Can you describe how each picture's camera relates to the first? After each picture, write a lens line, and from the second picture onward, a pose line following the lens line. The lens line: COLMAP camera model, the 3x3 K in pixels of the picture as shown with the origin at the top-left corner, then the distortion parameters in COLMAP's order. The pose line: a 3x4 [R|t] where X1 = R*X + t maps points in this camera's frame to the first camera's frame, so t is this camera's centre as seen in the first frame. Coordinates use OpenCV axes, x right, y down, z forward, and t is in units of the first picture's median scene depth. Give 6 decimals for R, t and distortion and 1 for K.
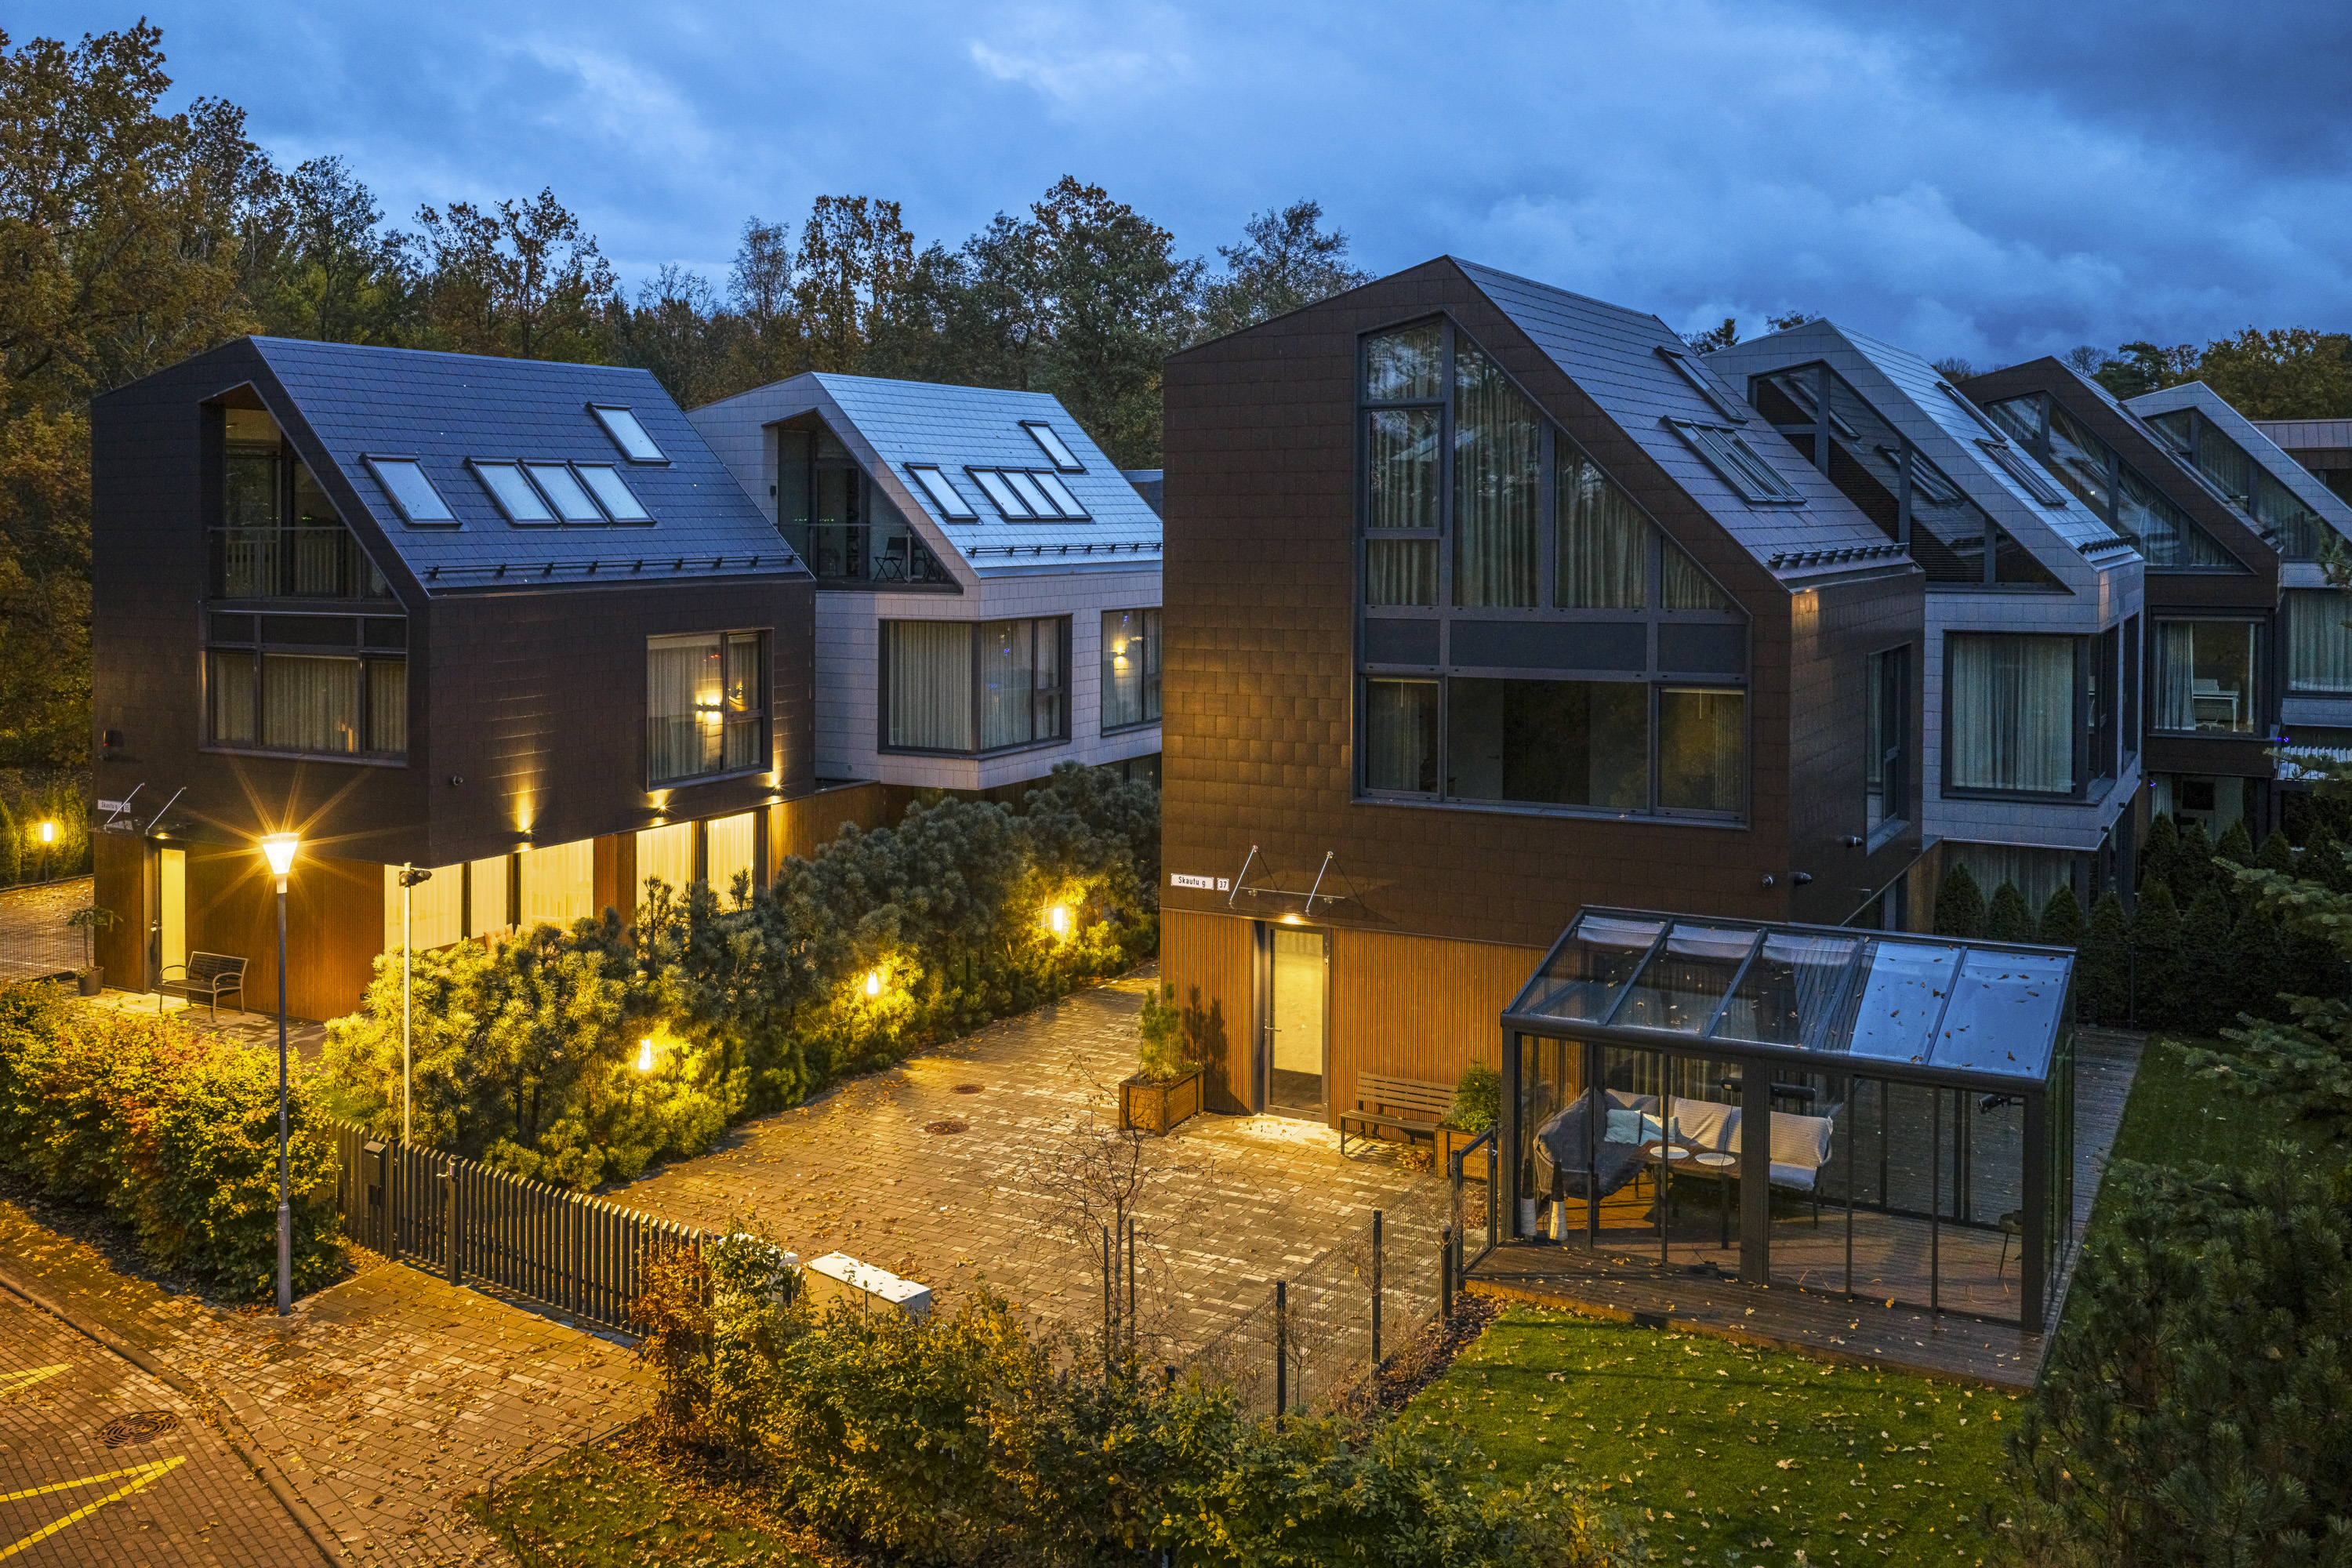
lens RADIAL K [[1869.2, 0, 1176.0], [0, 1869.2, 784.0], [0, 0, 1]] dist [-0.012134, -0.020235]
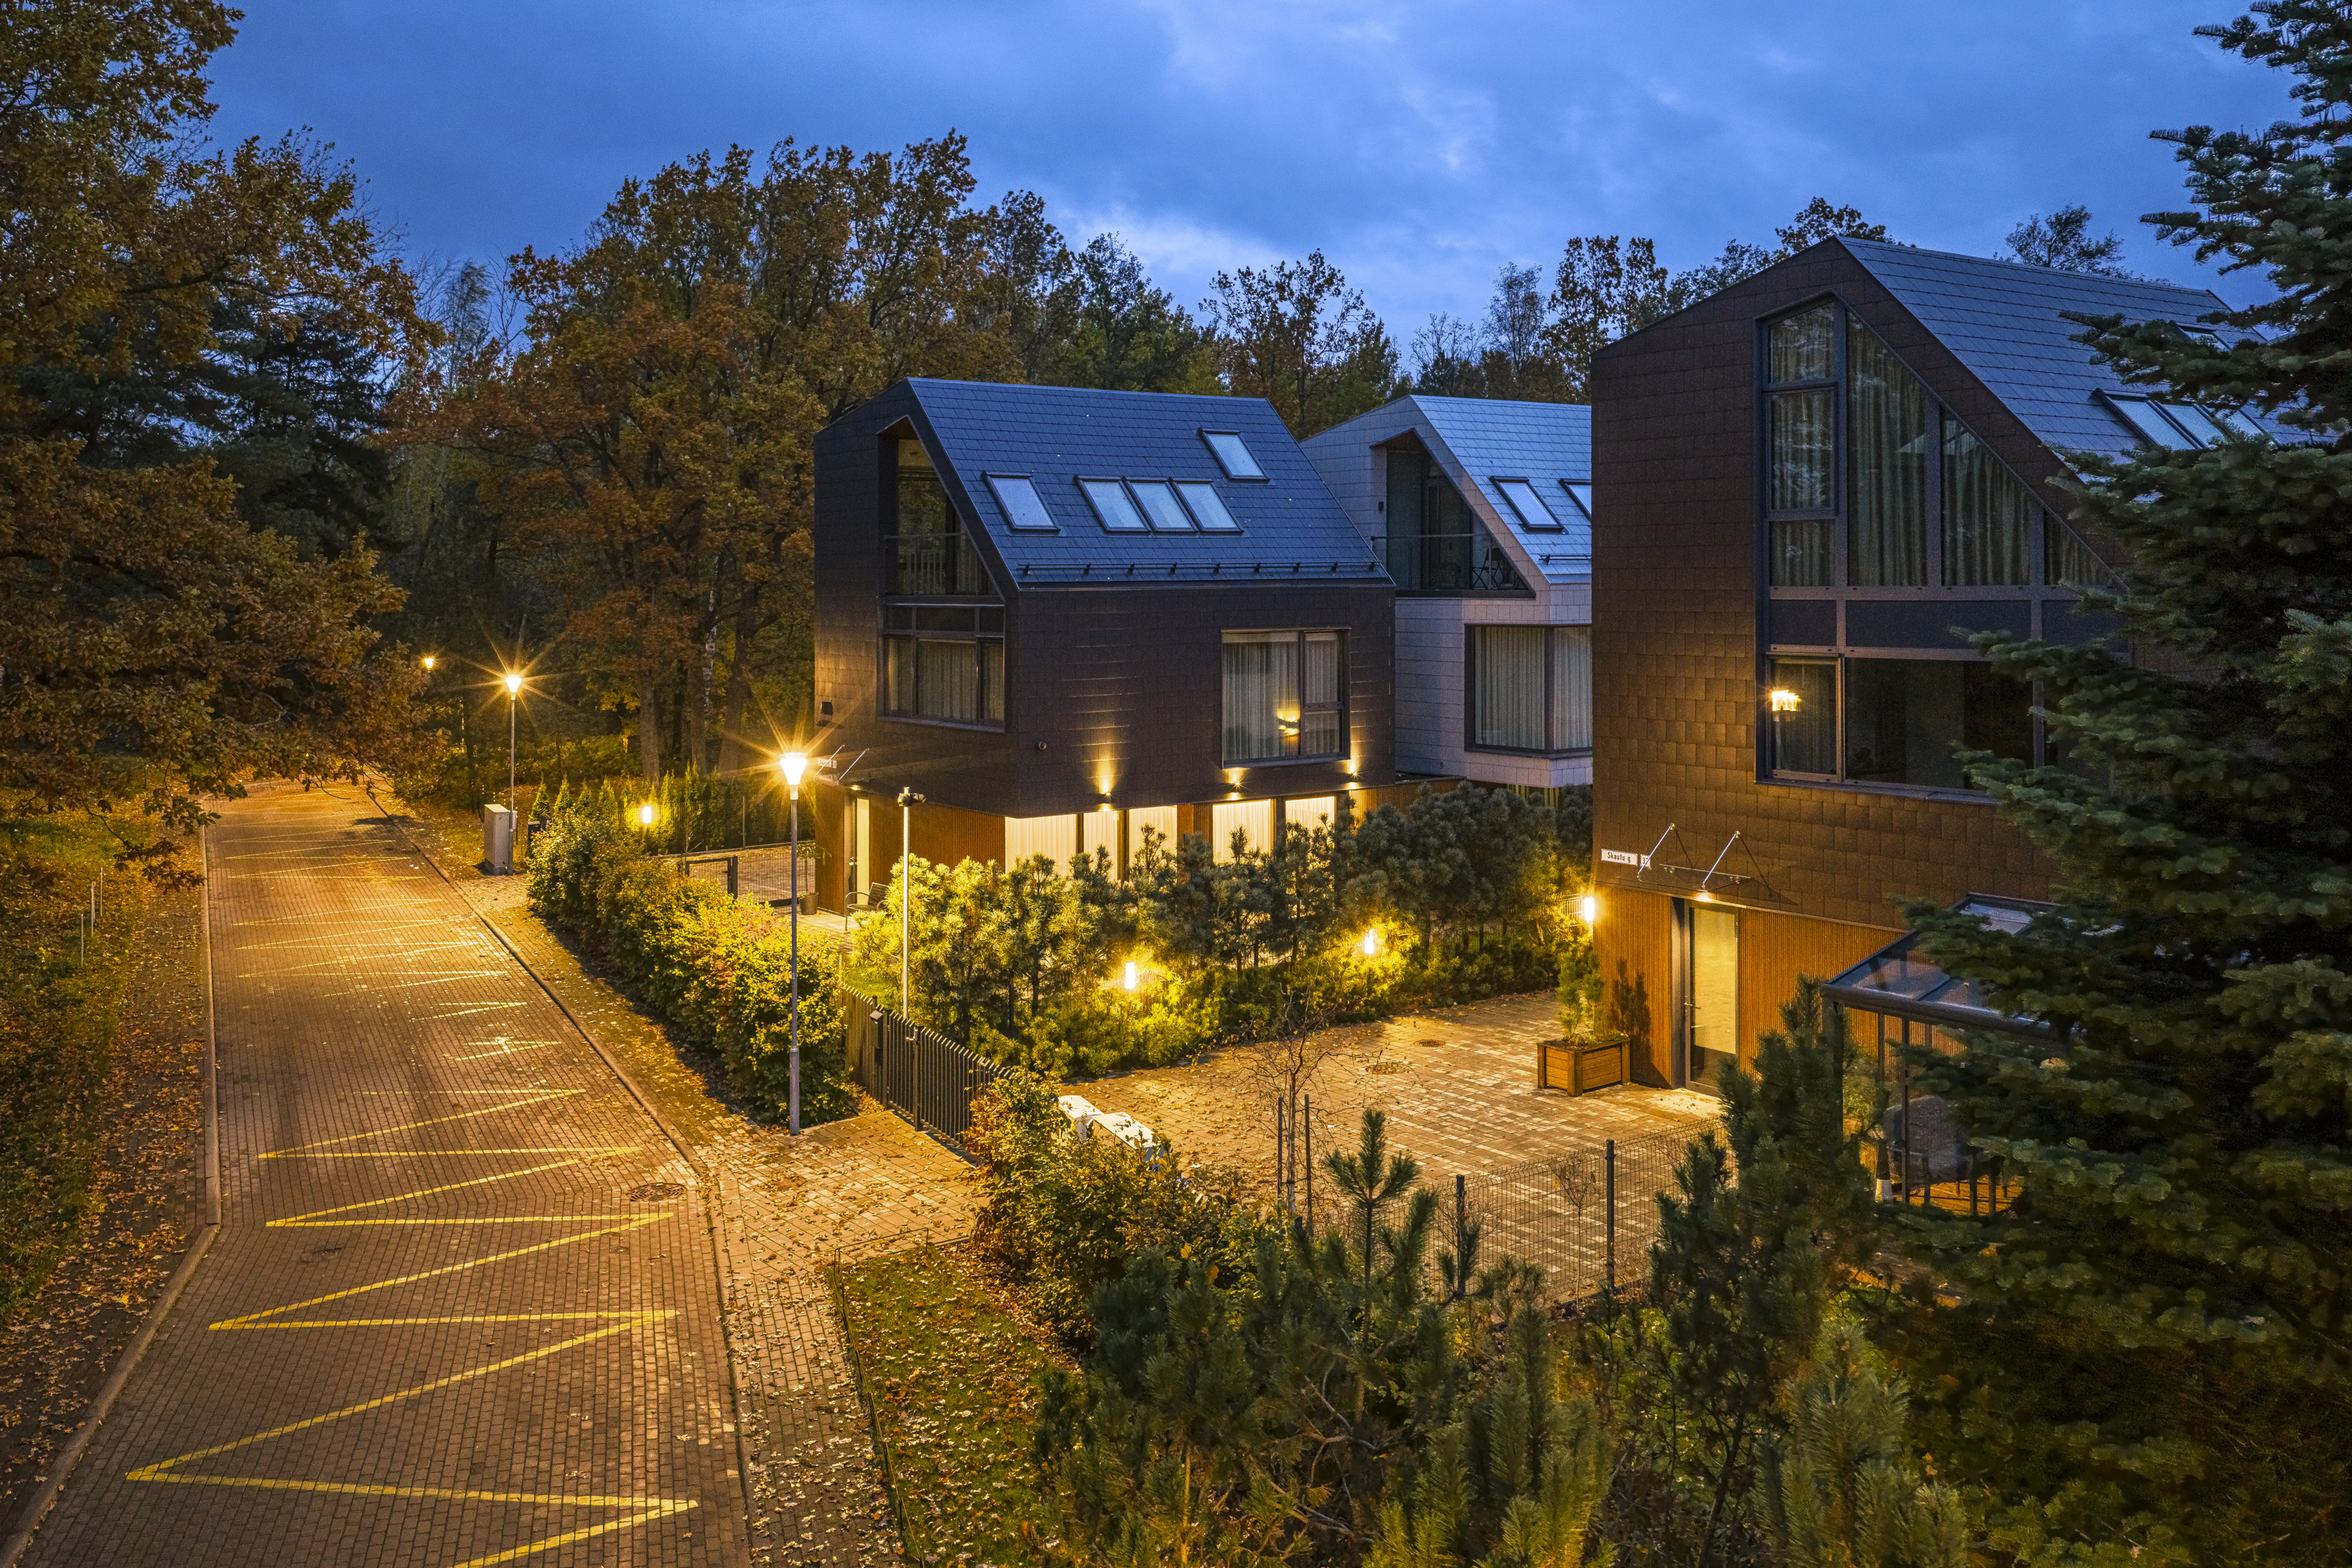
lens RADIAL K [[1826.5, 0, 1176.0], [0, 1826.5, 784.0], [0, 0, 1]] dist [0.012640, -0.090271]
pose [[0.911055, 0.043777, -0.409955, 0.164054], [-0.051341, 0.998653, -0.007454, 0.026144], [0.409076, 0.027839, 0.912075, -0.025002]]
